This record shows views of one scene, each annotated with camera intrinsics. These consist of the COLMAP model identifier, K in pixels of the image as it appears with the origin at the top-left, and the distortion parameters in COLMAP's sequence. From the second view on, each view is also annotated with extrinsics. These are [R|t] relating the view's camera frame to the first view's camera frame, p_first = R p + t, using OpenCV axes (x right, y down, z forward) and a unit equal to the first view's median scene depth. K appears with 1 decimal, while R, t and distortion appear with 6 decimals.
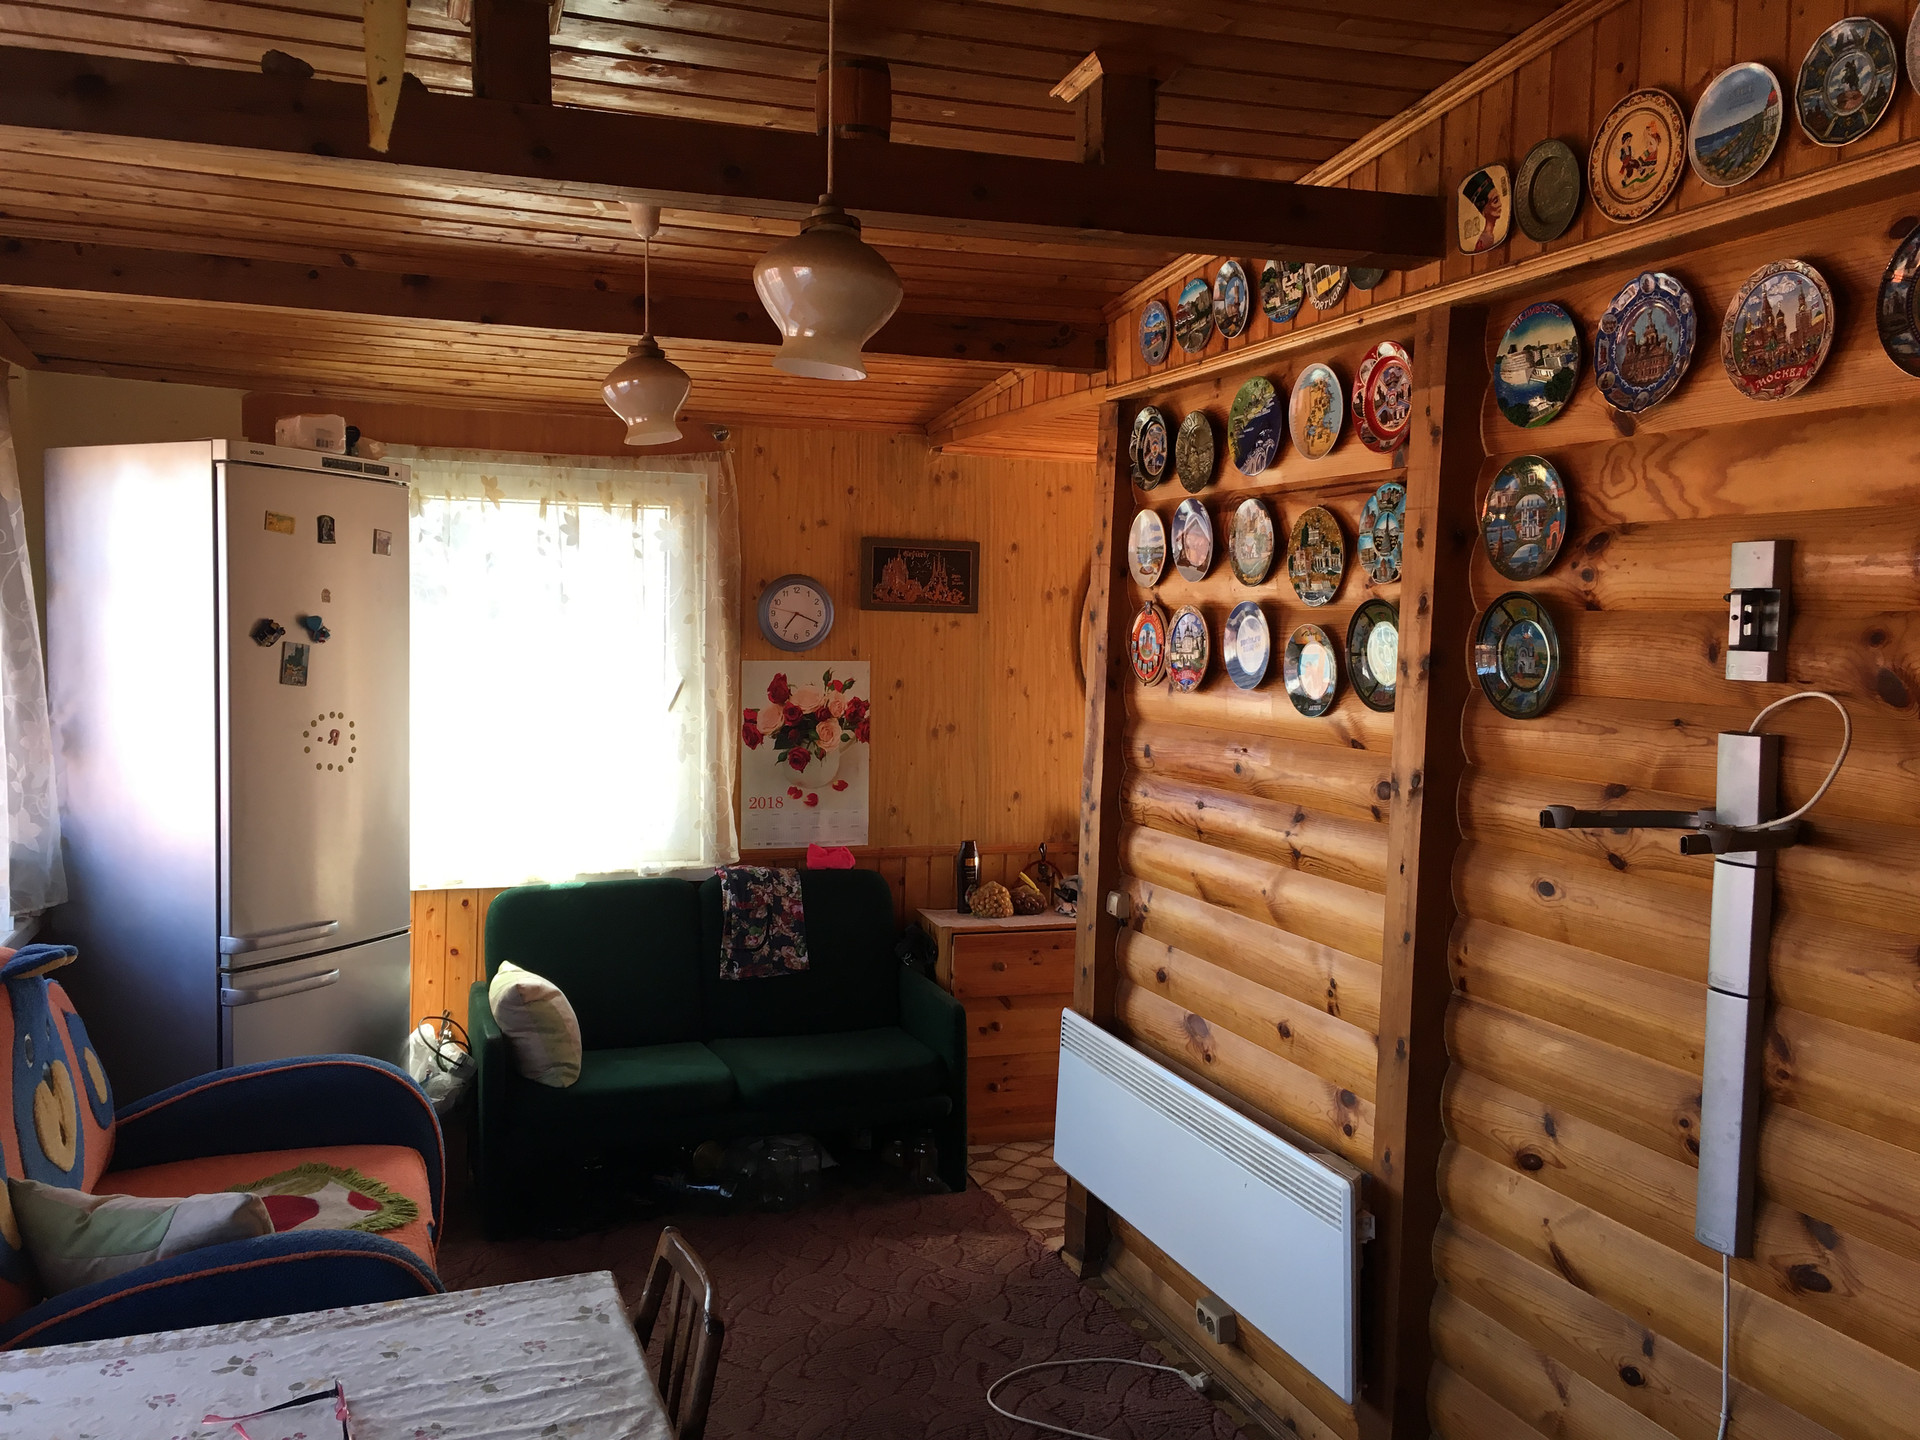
lens RADIAL K [[1634.9, 0, 948.0], [0, 1634.9, 713.4], [0, 0, 1]] dist [0.088934, -0.107391]
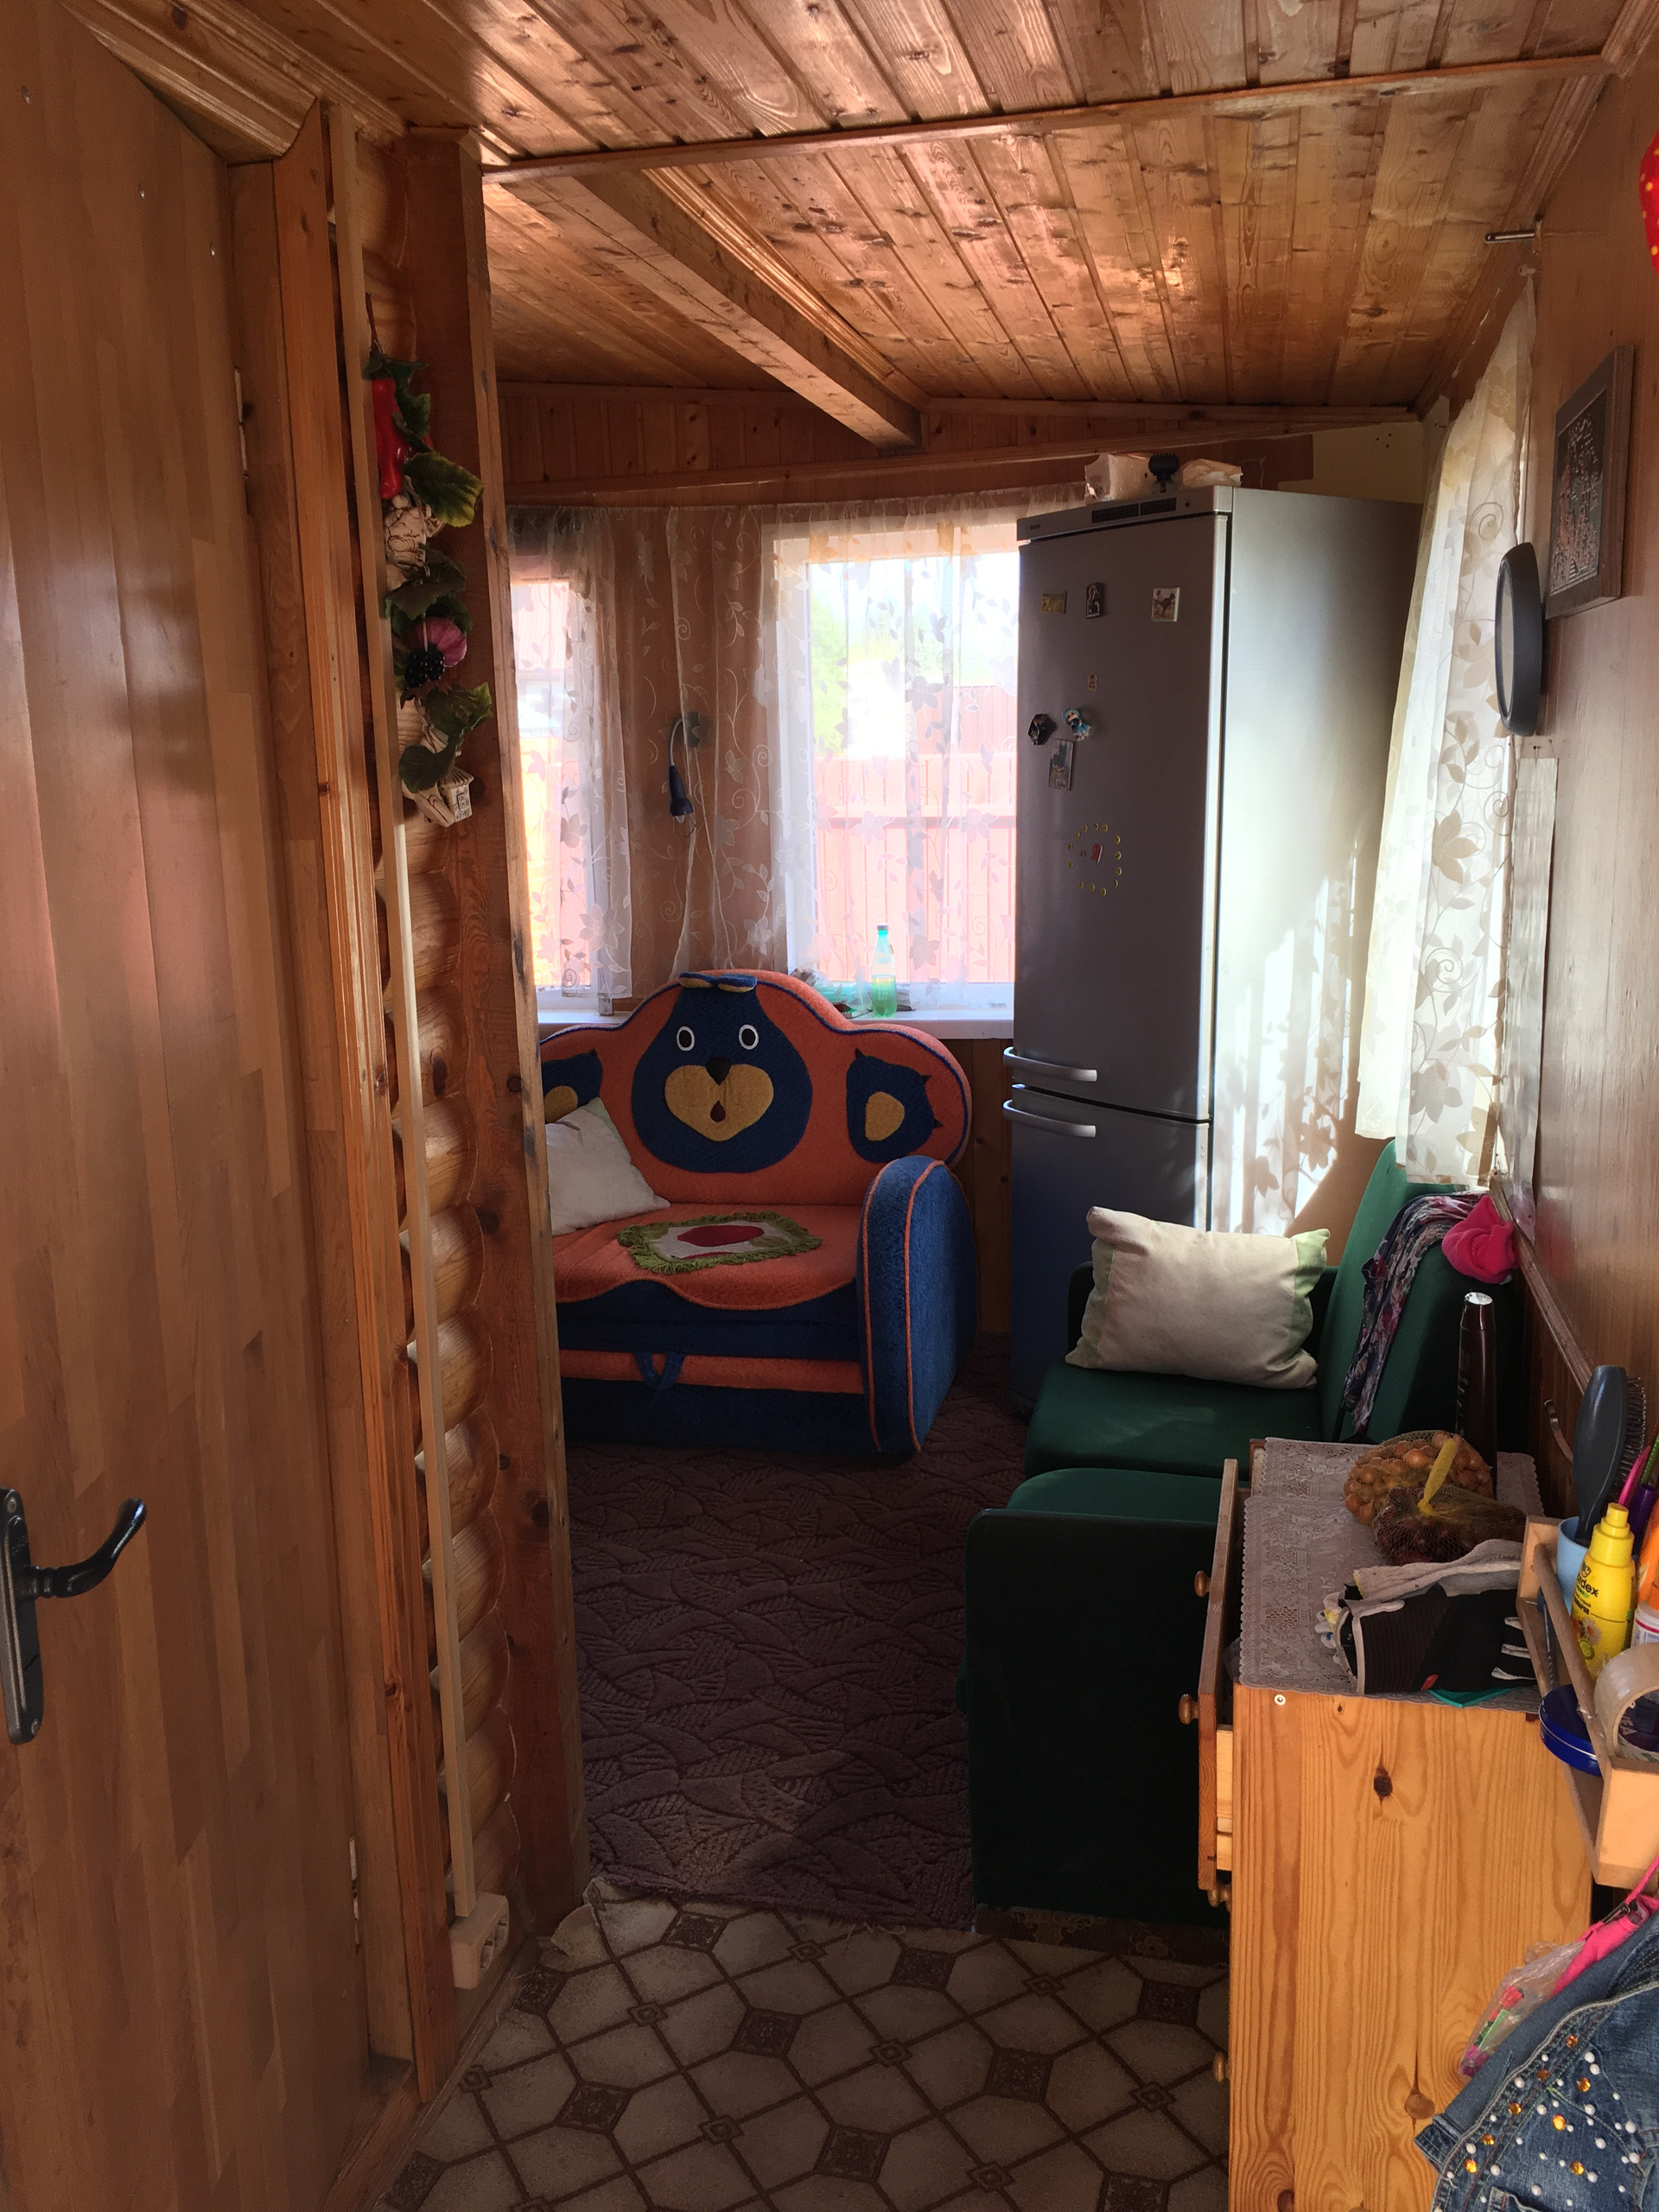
lens RADIAL K [[1883.5, 0, 830.1], [0, 1883.5, 1060.6], [0, 0, 1]] dist [0.088934, -0.107391]
pose [[-0.533400, 0.144100, -0.833498, 0.563970], [-0.021141, 0.982803, 0.183443, -0.061018], [0.845599, 0.115470, -0.521180, 1.506964]]
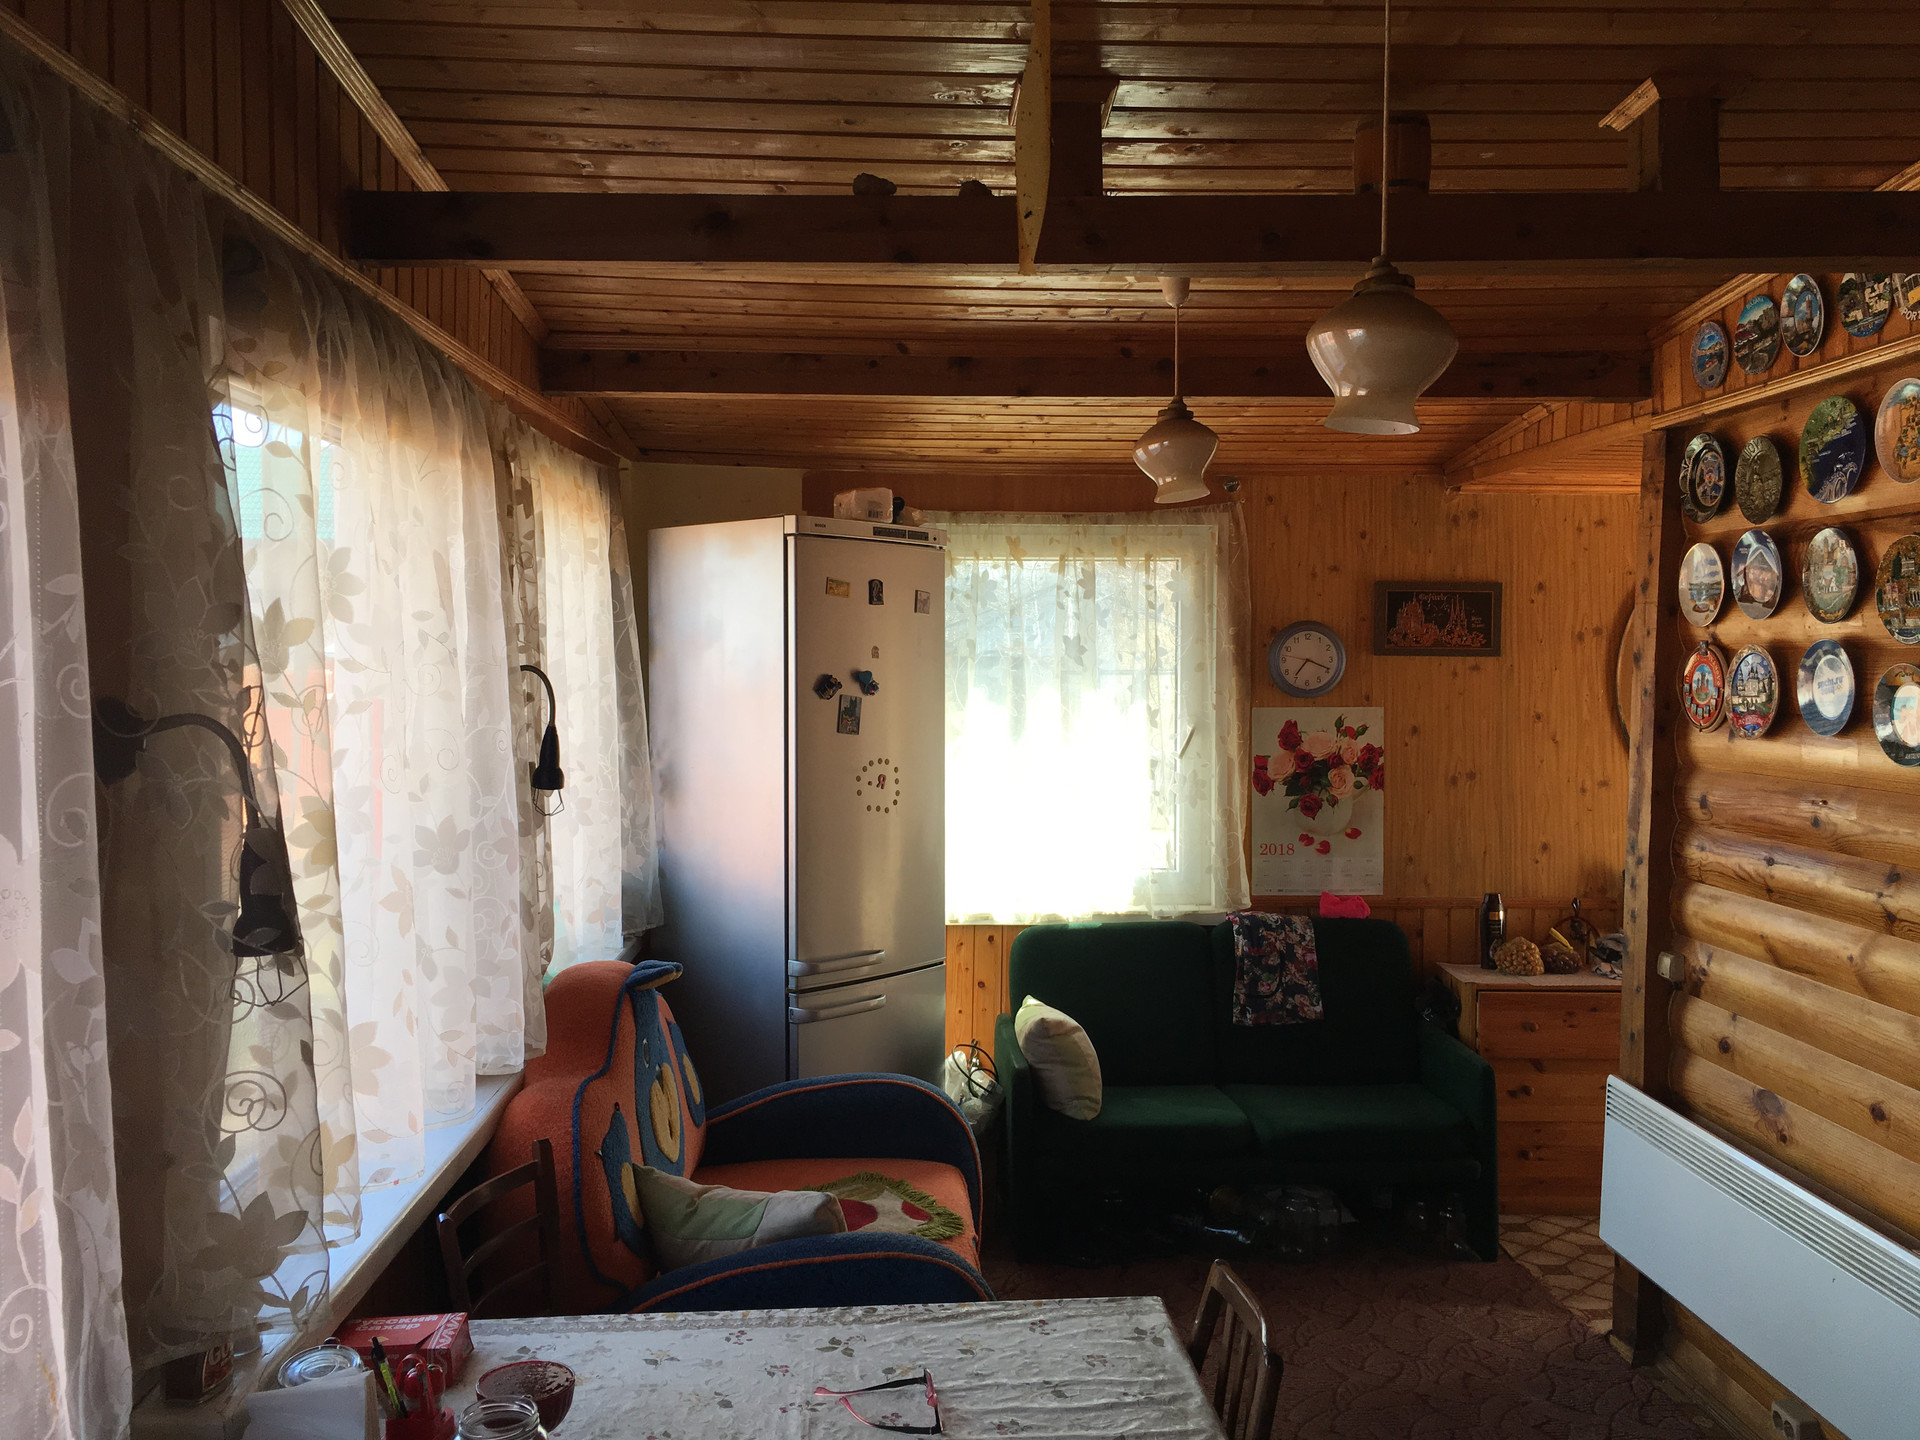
lens RADIAL K [[1634.9, 0, 948.0], [0, 1634.9, 713.4], [0, 0, 1]] dist [0.088934, -0.107391]
pose [[0.957197, -0.006737, -0.289360, -0.016678], [-0.001248, 0.999624, -0.027401, -0.000928], [0.289436, 0.026590, 0.956828, -0.025865]]
